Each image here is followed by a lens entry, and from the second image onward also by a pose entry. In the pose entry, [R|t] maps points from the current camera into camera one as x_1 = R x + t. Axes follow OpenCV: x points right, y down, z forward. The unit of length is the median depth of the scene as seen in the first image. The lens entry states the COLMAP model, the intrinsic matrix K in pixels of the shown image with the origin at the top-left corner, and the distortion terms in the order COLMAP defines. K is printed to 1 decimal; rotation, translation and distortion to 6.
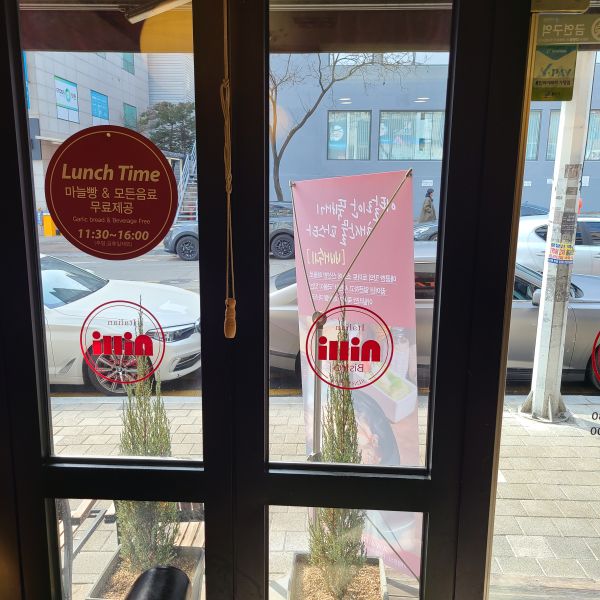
lens RADIAL K [[600.0, 0, 302.3], [0, 600.0, 302.7], [0, 0, 1]] dist [0.053916, -0.037572]
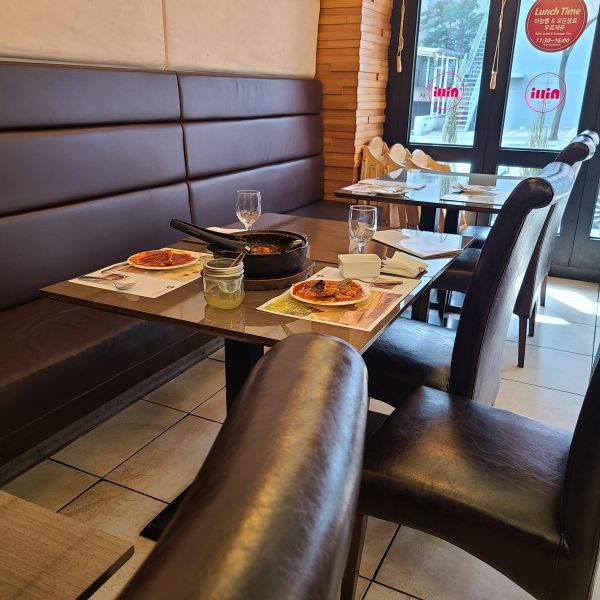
lens RADIAL K [[600.0, 0, 302.3], [0, 600.0, 302.7], [0, 0, 1]] dist [0.053916, -0.037572]
pose [[0.919898, 0.140103, -0.366277, -0.202425], [-0.087577, 0.983809, 0.156363, 0.599756], [0.382254, -0.111760, 0.917274, -1.628840]]
